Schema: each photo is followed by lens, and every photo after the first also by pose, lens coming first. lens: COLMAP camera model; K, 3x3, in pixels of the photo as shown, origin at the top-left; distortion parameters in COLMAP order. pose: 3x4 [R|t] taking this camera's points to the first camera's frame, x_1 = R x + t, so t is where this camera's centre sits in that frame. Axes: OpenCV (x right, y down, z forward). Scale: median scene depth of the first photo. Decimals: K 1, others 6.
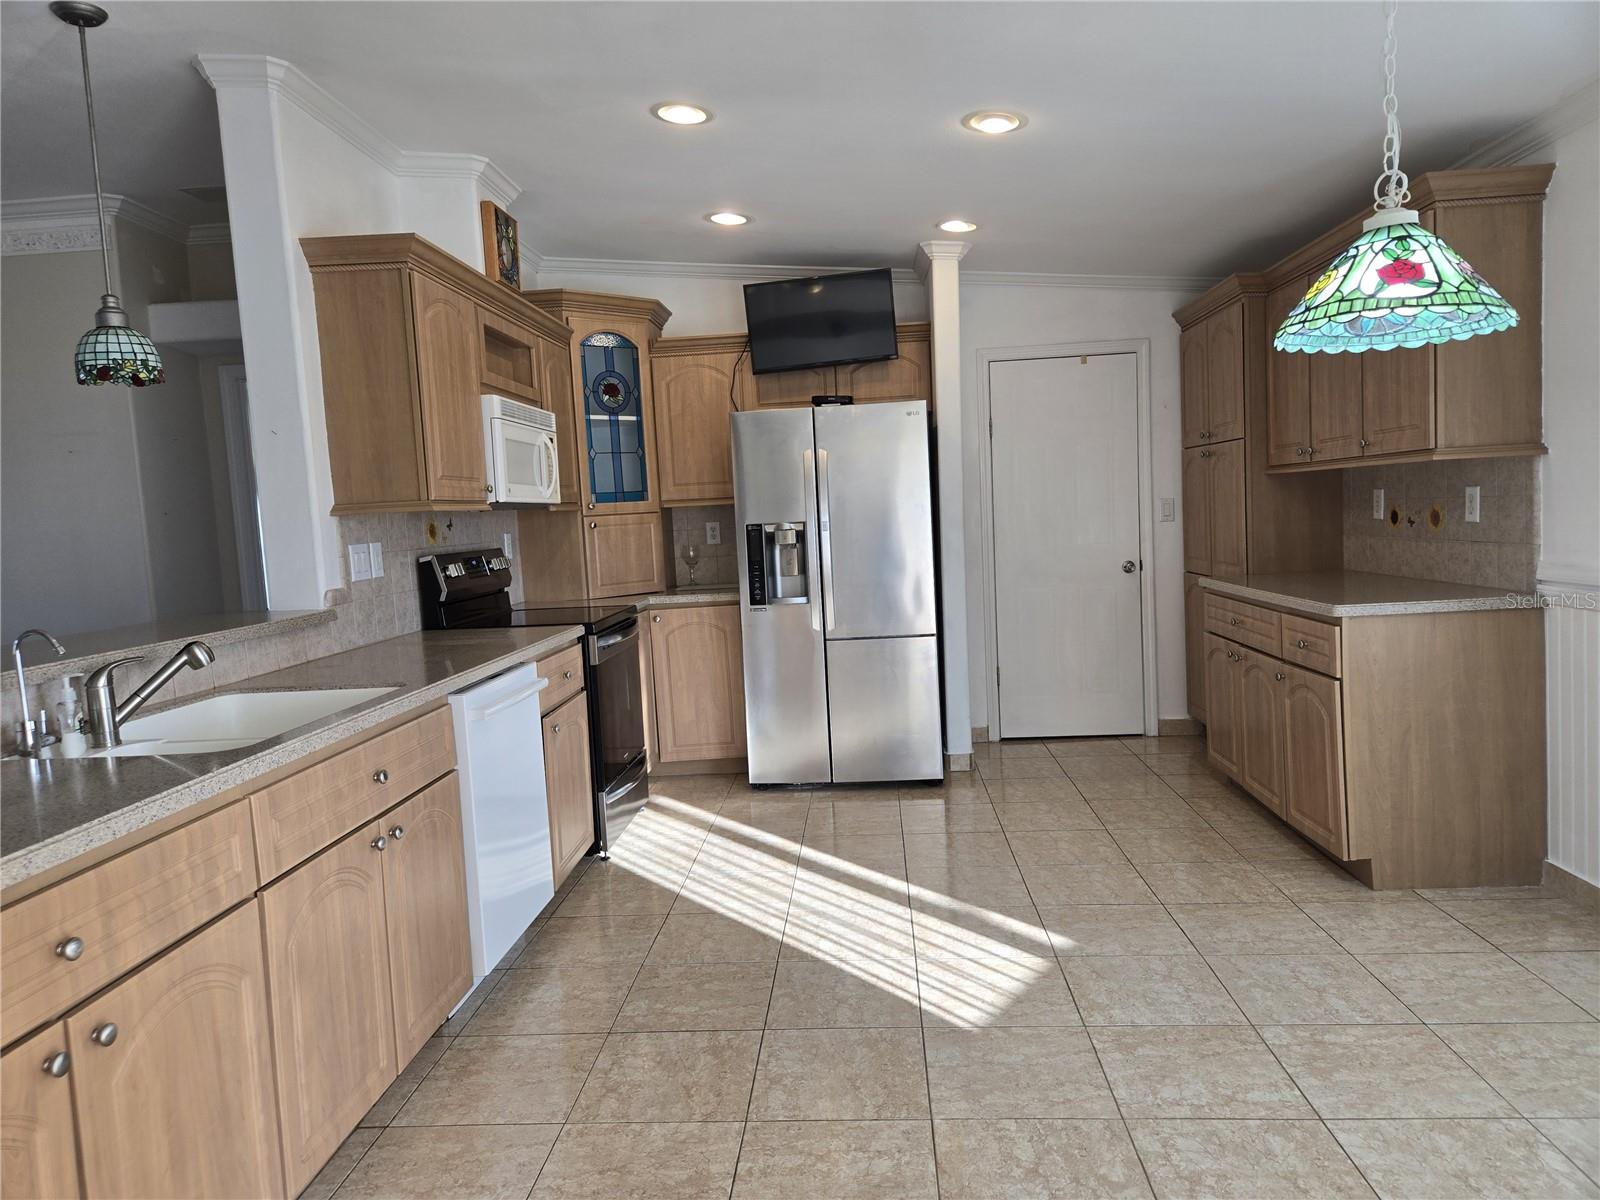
lens RADIAL K [[1080.4, 0, 794.1], [0, 1080.4, 604.9], [0, 0, 1]] dist [0.070481, -0.059860]
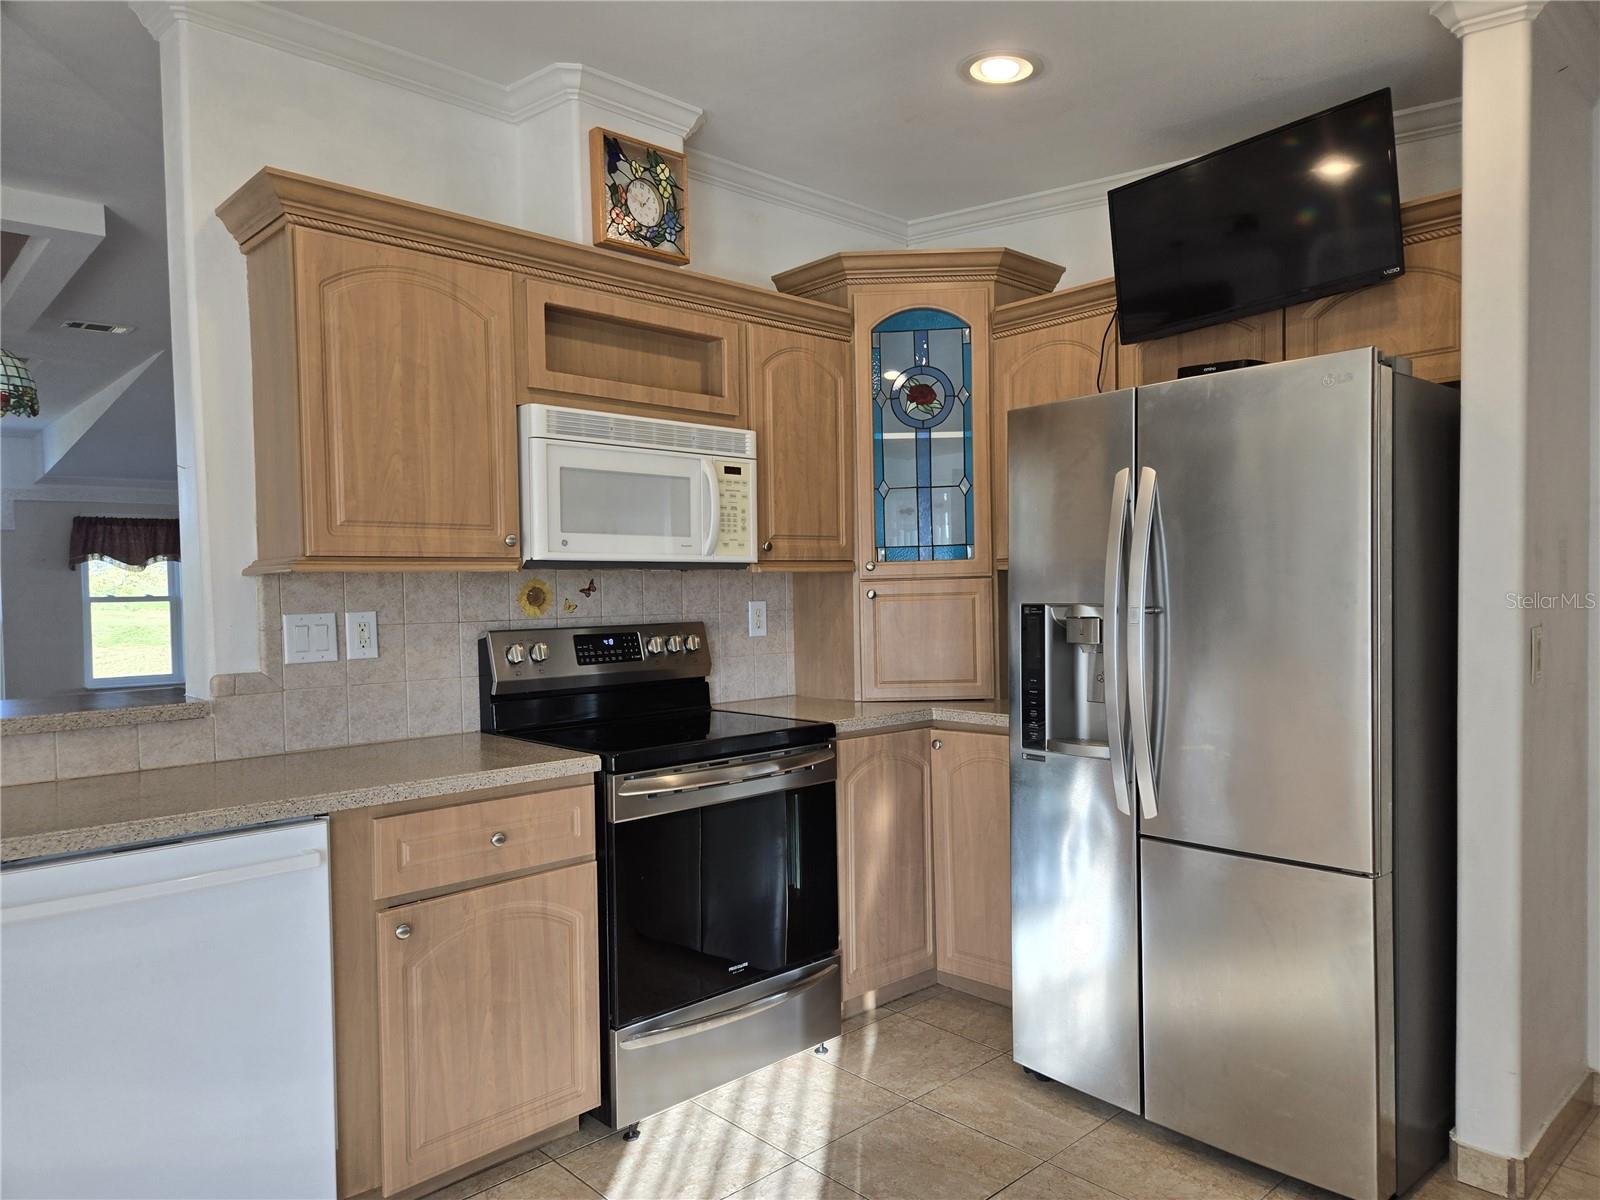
lens RADIAL K [[1078.5, 0, 799.0], [0, 1078.5, 612.5], [0, 0, 1]] dist [0.070016, -0.057731]
pose [[0.729803, 0.055088, -0.681434, 0.378656], [-0.079538, 0.996821, -0.004600, -0.085551], [0.679015, 0.057557, 0.731865, 0.736481]]
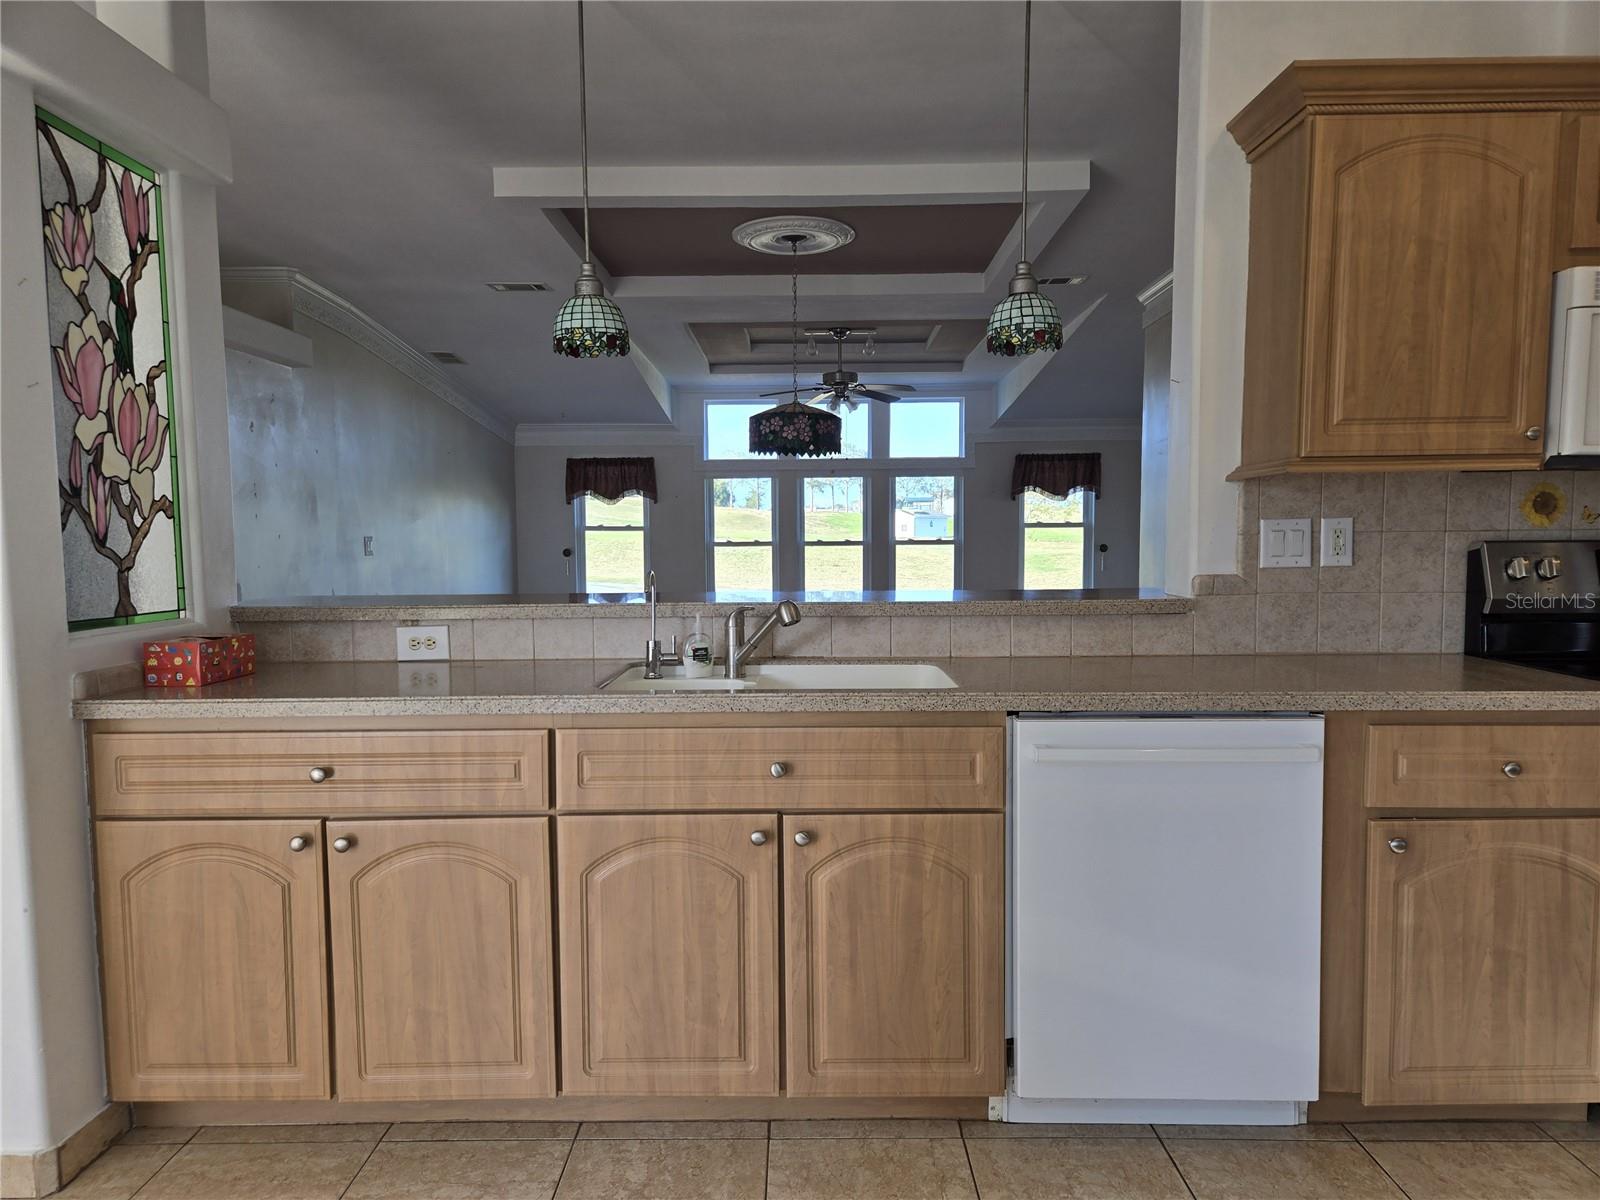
lens RADIAL K [[1071.6, 0, 796.9], [0, 1071.6, 616.7], [0, 0, 1]] dist [0.079045, -0.055648]
pose [[0.061349, 0.128079, -0.989865, 0.352554], [-0.082341, 0.989002, 0.122864, -0.057147], [0.994714, 0.073968, 0.071221, 0.667372]]
